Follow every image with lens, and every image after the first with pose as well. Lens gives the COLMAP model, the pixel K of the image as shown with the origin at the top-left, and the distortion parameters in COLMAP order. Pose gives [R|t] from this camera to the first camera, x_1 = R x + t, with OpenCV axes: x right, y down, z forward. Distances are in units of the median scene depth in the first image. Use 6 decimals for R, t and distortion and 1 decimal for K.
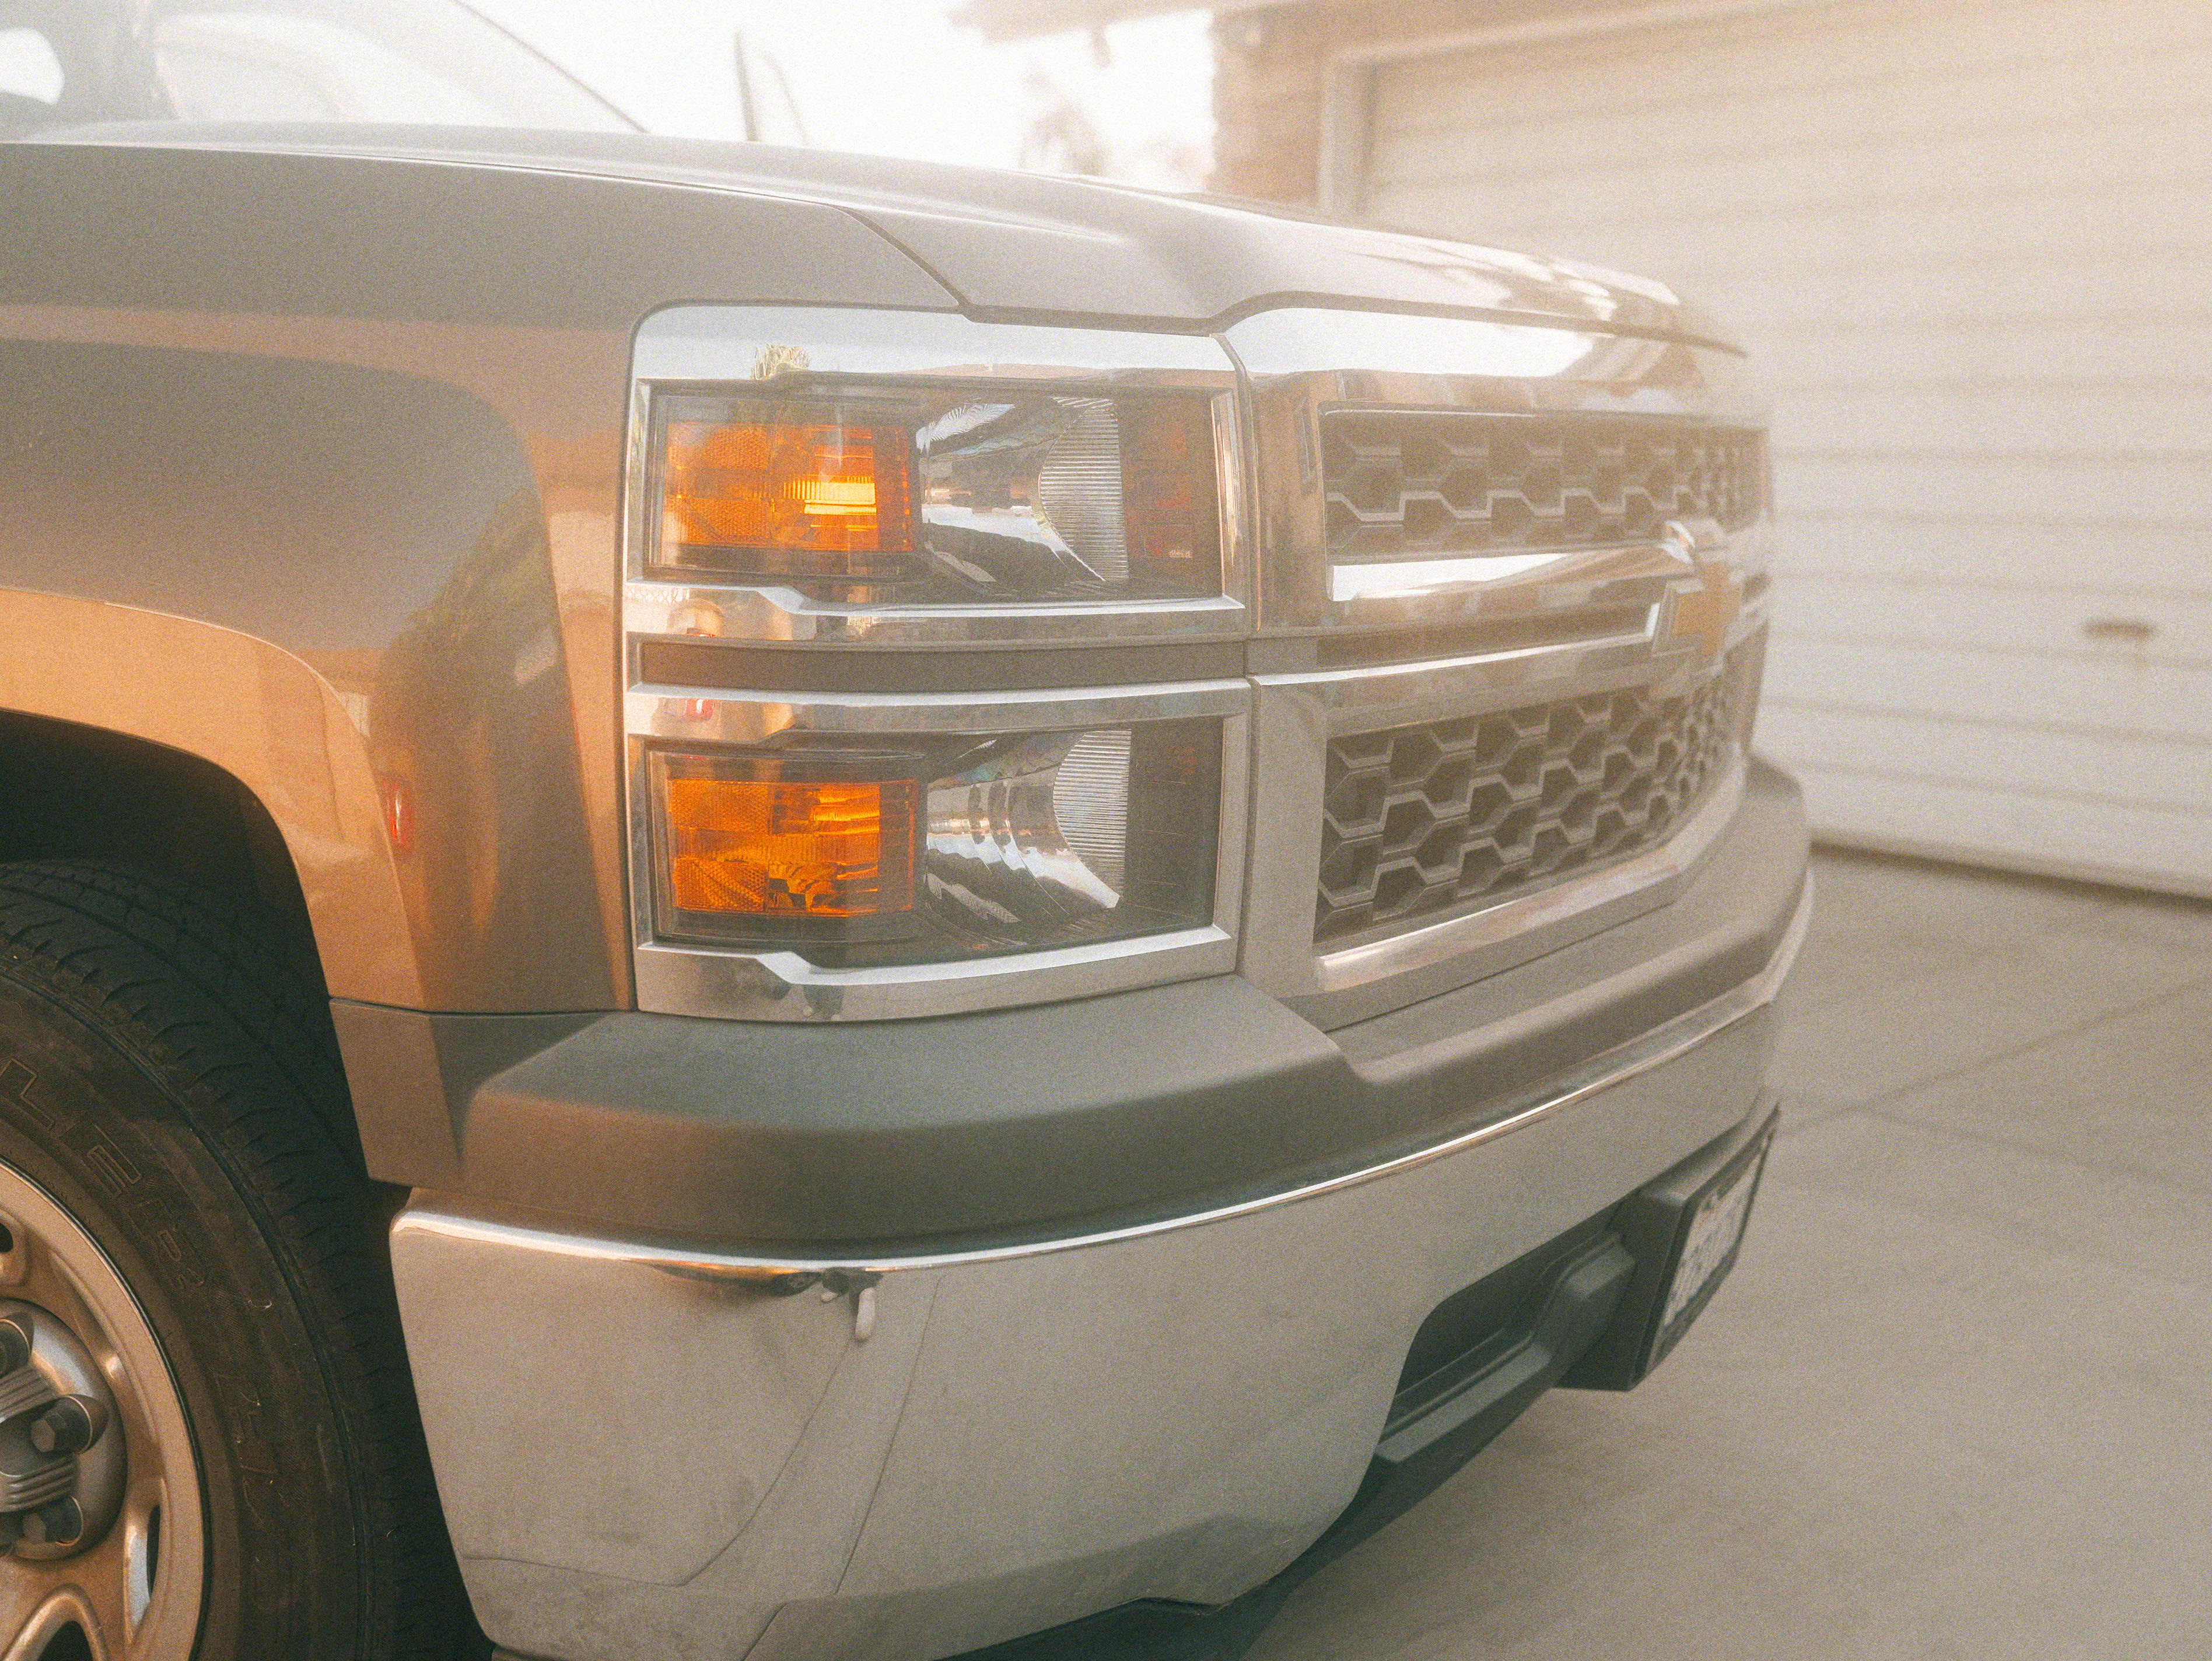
lens RADIAL K [[2330.3, 0, 1115.0], [0, 2330.3, 874.3], [0, 0, 1]] dist [-0.015930, 0.027453]
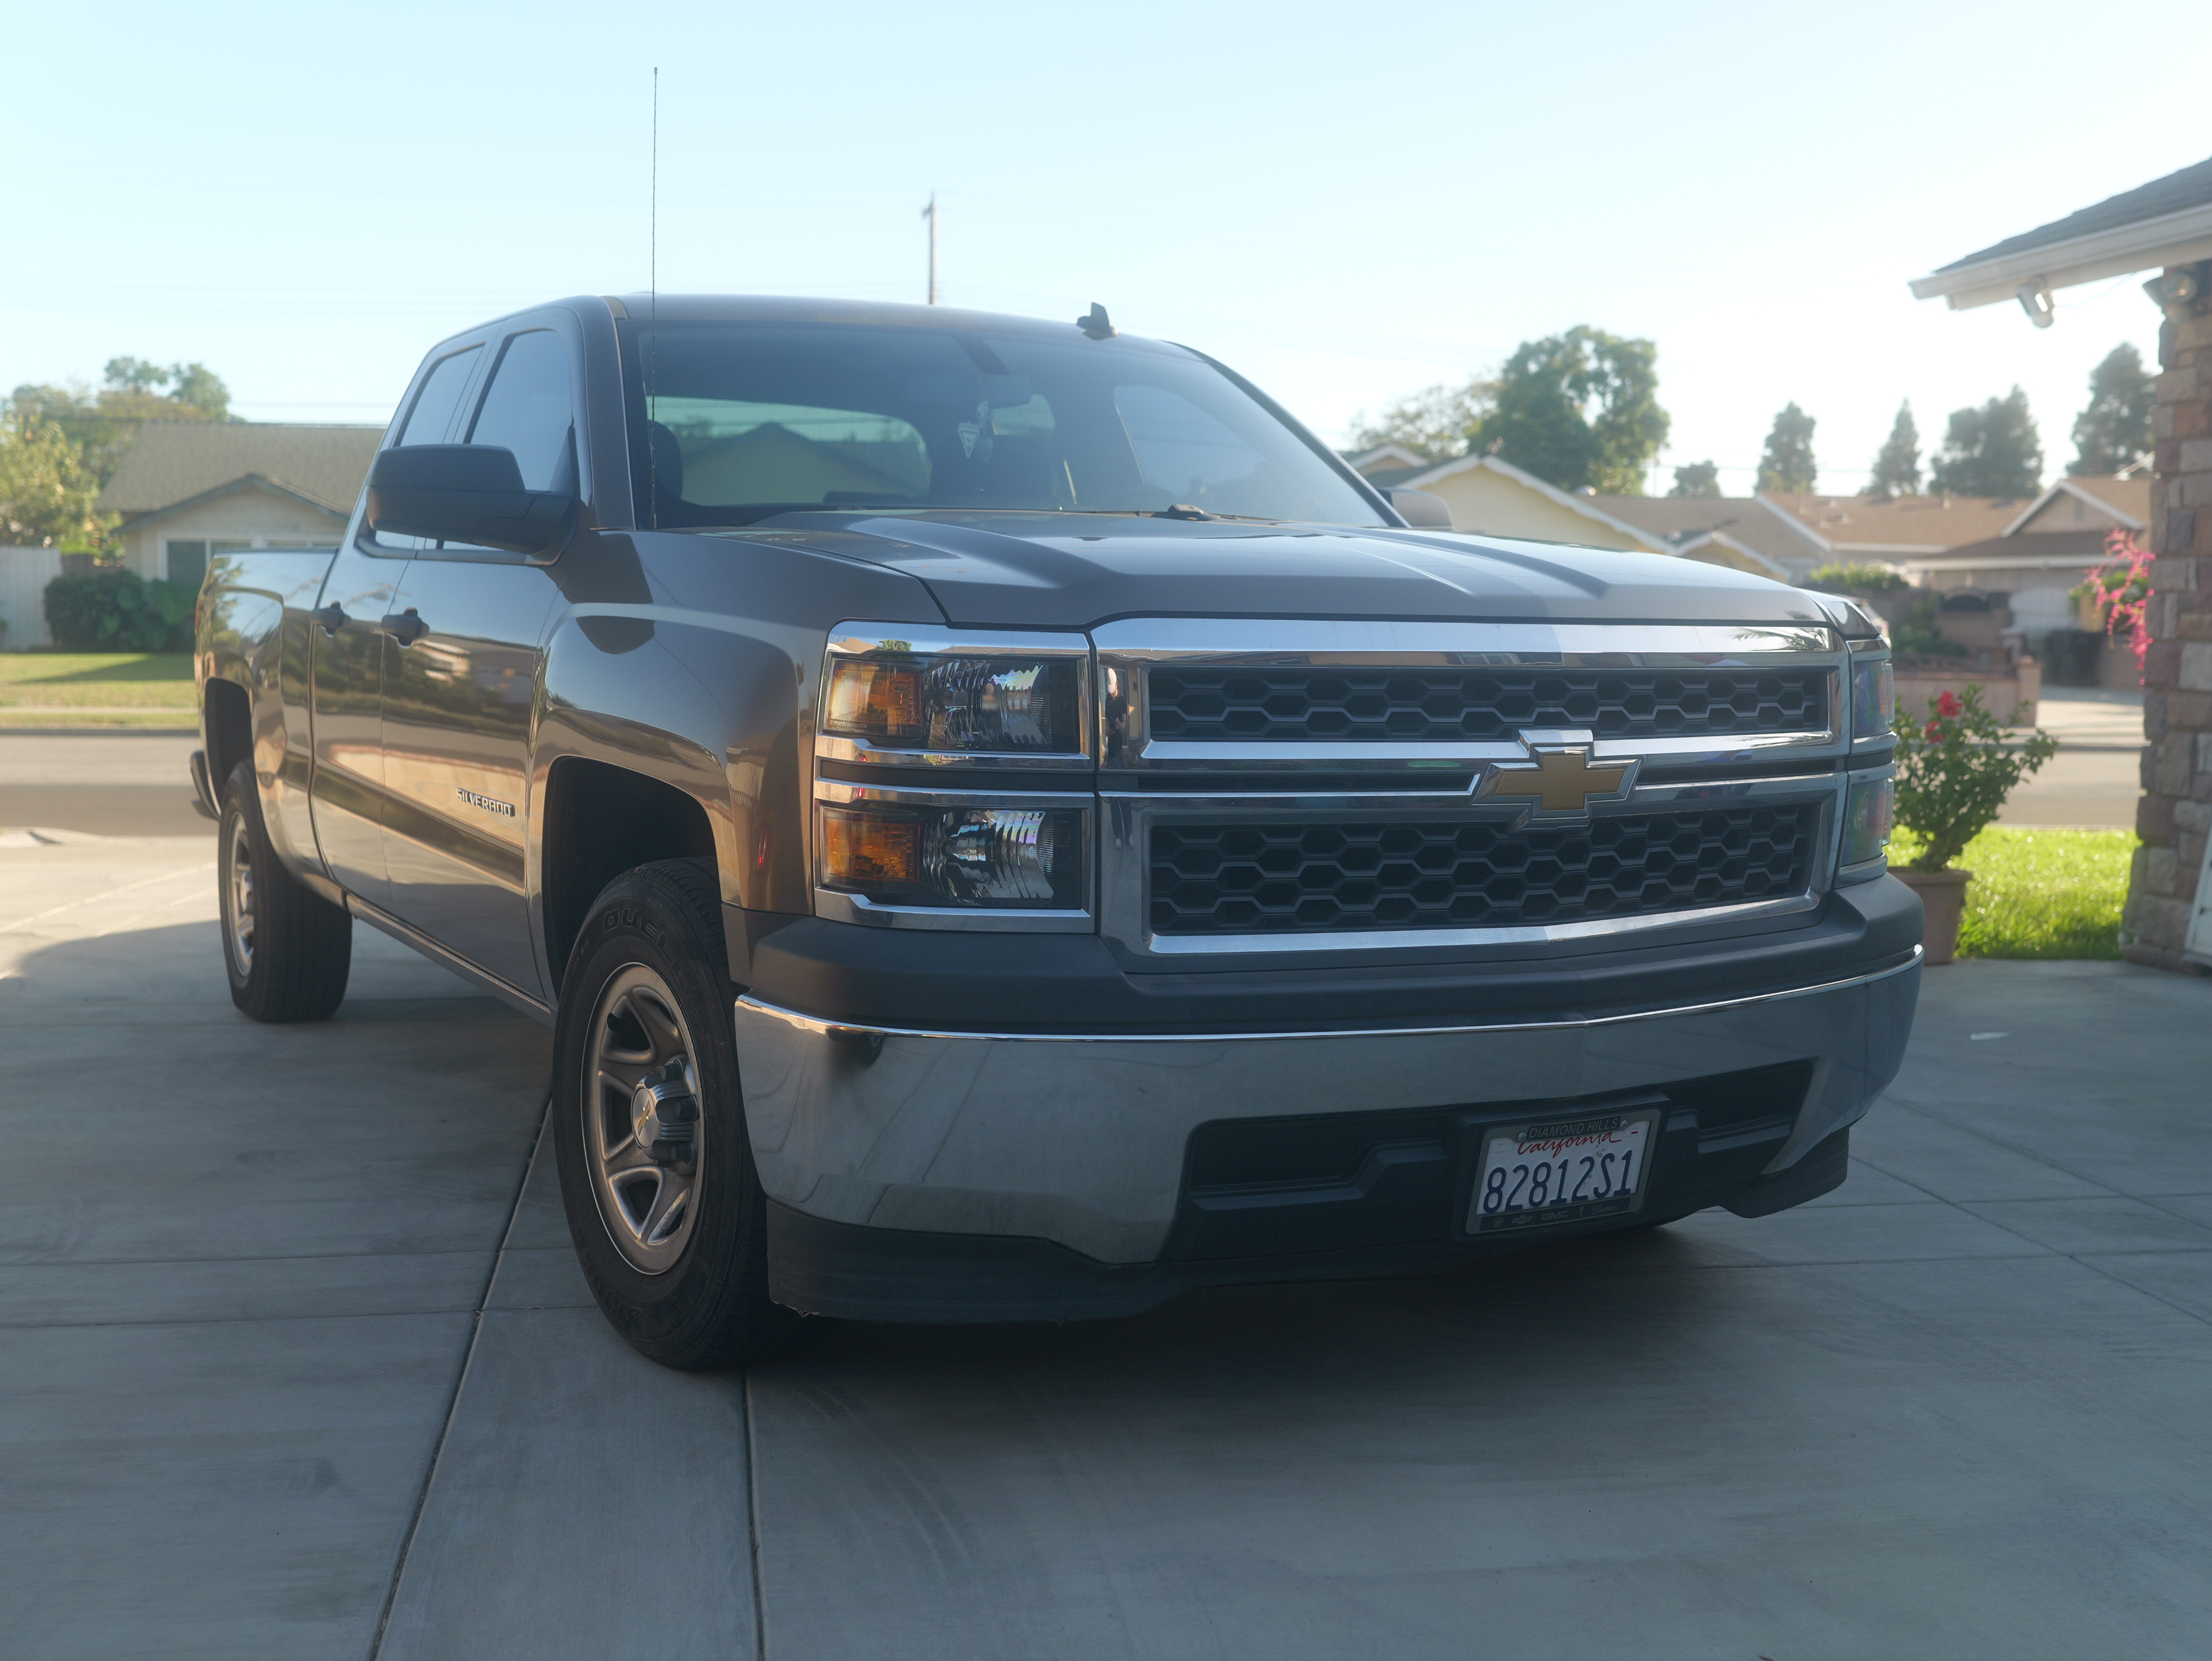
lens RADIAL K [[2330.3, 0, 1115.0], [0, 2330.3, 874.3], [0, 0, 1]] dist [-0.015930, 0.027453]
pose [[0.835619, 0.060984, -0.545914, 1.244220], [-0.105674, 0.993102, -0.050813, 0.096511], [0.539050, 0.100149, 0.836299, -0.762316]]
